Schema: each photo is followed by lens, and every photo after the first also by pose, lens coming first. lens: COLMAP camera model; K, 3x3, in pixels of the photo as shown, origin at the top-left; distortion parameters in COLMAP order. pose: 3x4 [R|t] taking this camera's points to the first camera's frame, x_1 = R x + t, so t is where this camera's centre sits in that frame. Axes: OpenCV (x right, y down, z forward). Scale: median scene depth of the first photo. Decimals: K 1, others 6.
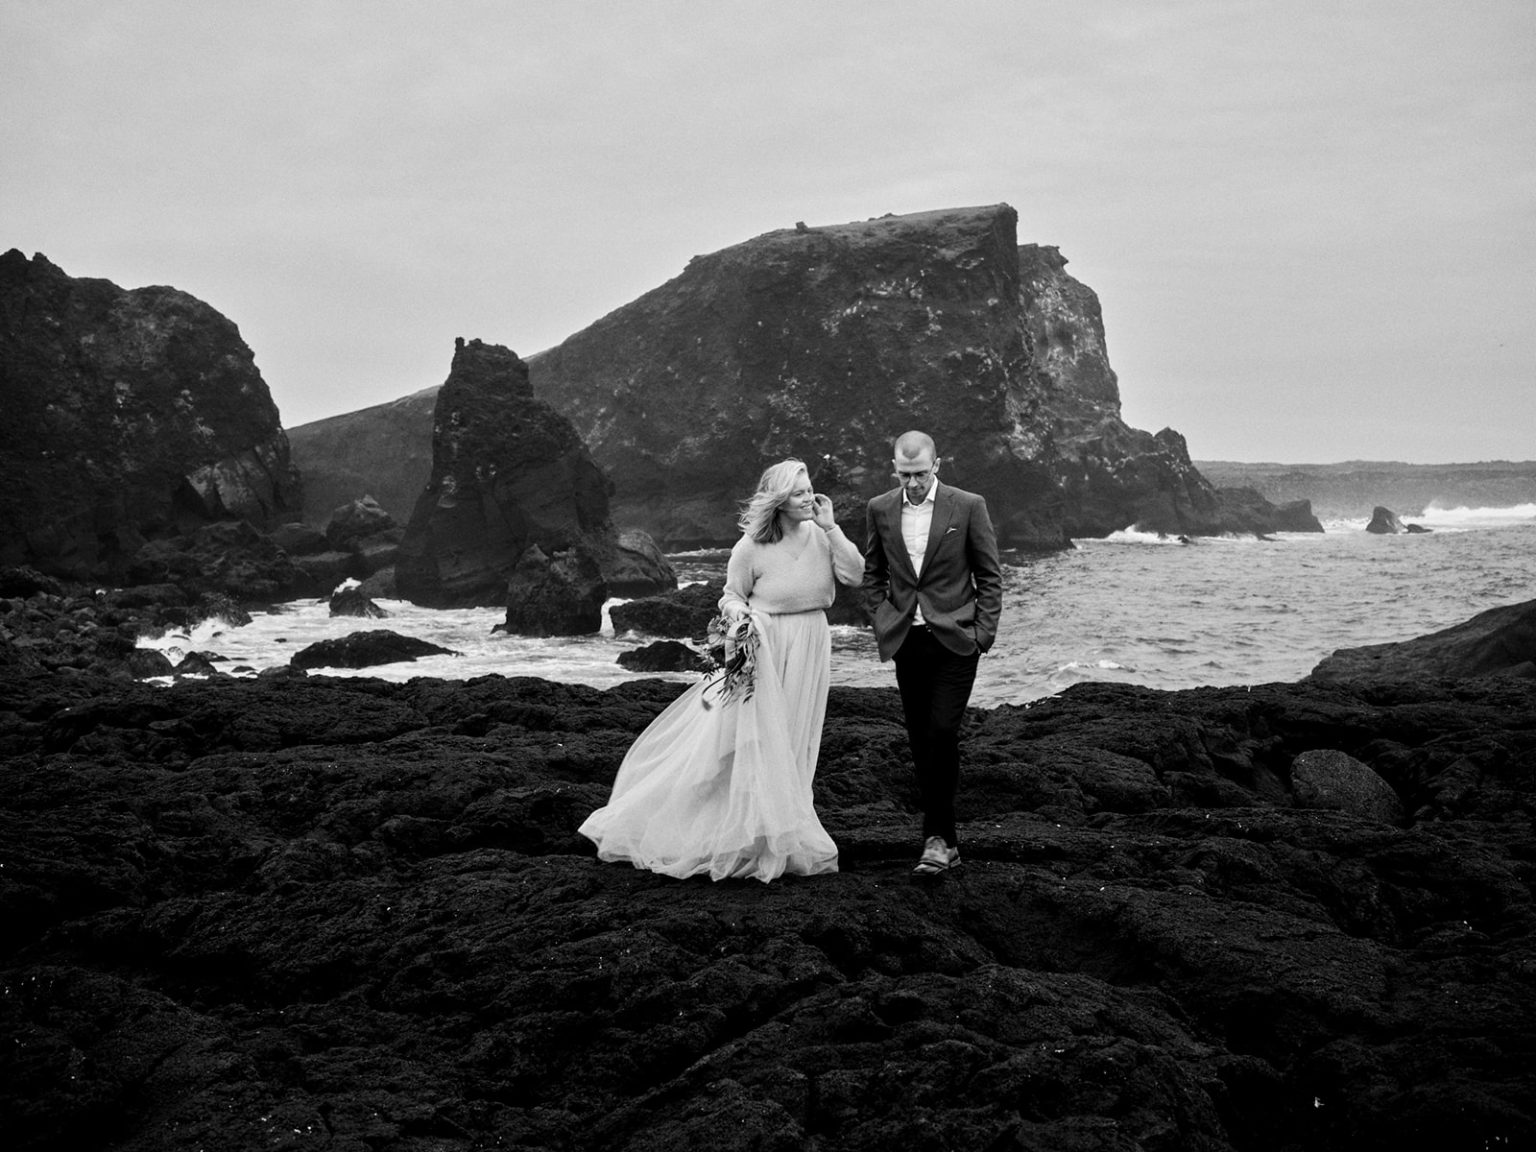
lens RADIAL K [[1690.9, 0, 770.5], [0, 1690.9, 568.5], [0, 0, 1]] dist [-0.001564, 0.000000]
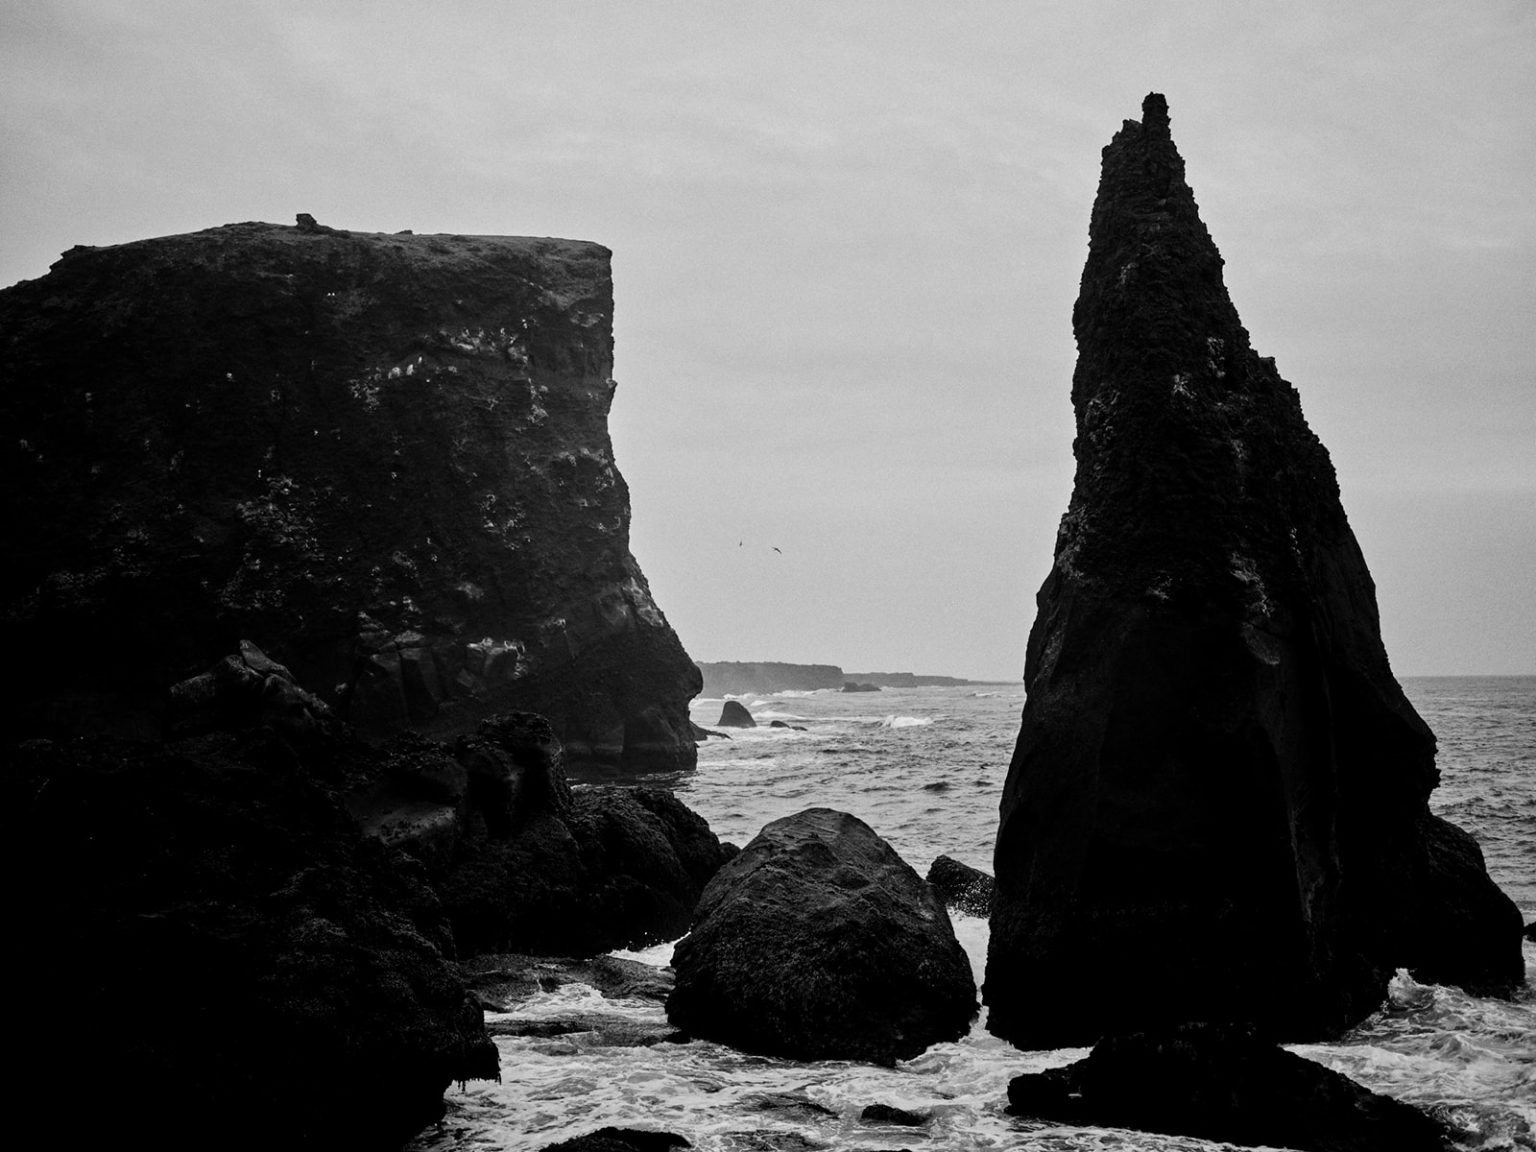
lens RADIAL K [[1690.9, 0, 767.6], [0, 1690.9, 575.5], [0, 0, 1]] dist [-0.001564, 0.000000]
pose [[0.756455, 0.044341, 0.652541, -0.242513], [0.033254, 0.993801, -0.106080, -0.012727], [-0.653200, 0.101944, 0.750291, 0.475631]]
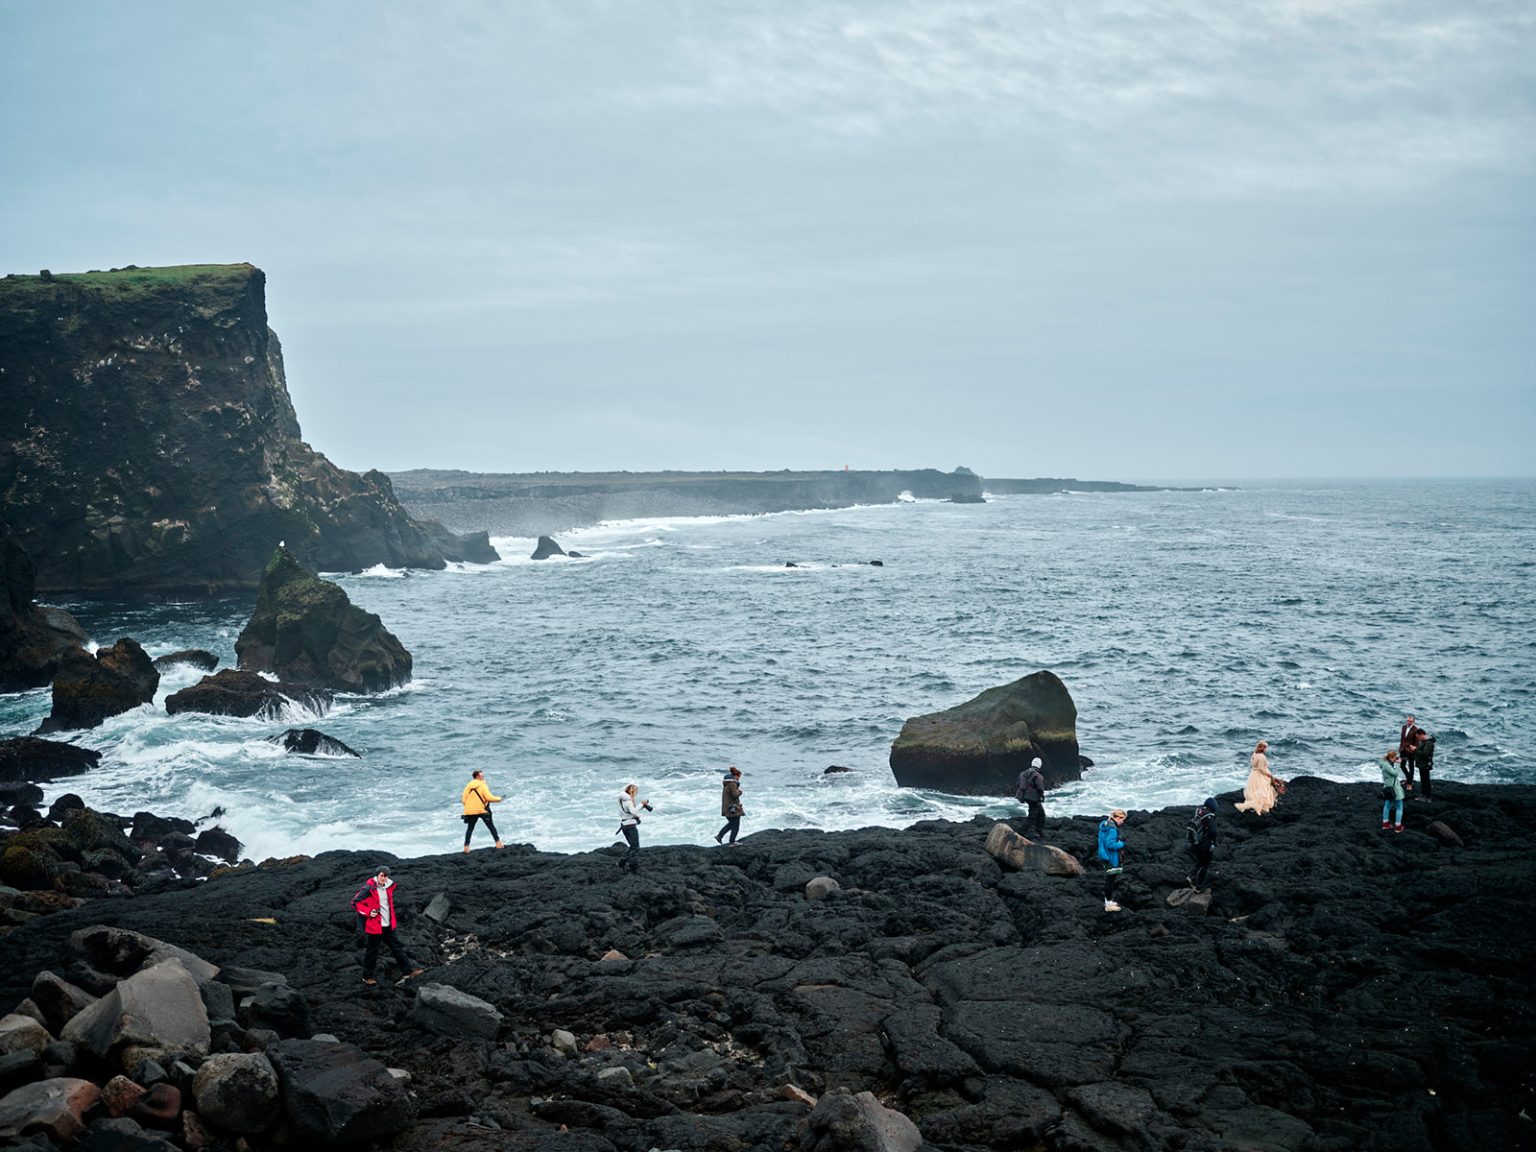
lens RADIAL K [[1690.9, 0, 772.2], [0, 1690.9, 580.3], [0, 0, 1]] dist [-0.001564, 0.000000]
pose [[0.853172, -0.028406, 0.520856, -0.143246], [0.025121, 0.999595, 0.013366, -0.025347], [-0.521025, 0.001680, 0.853540, -0.073165]]
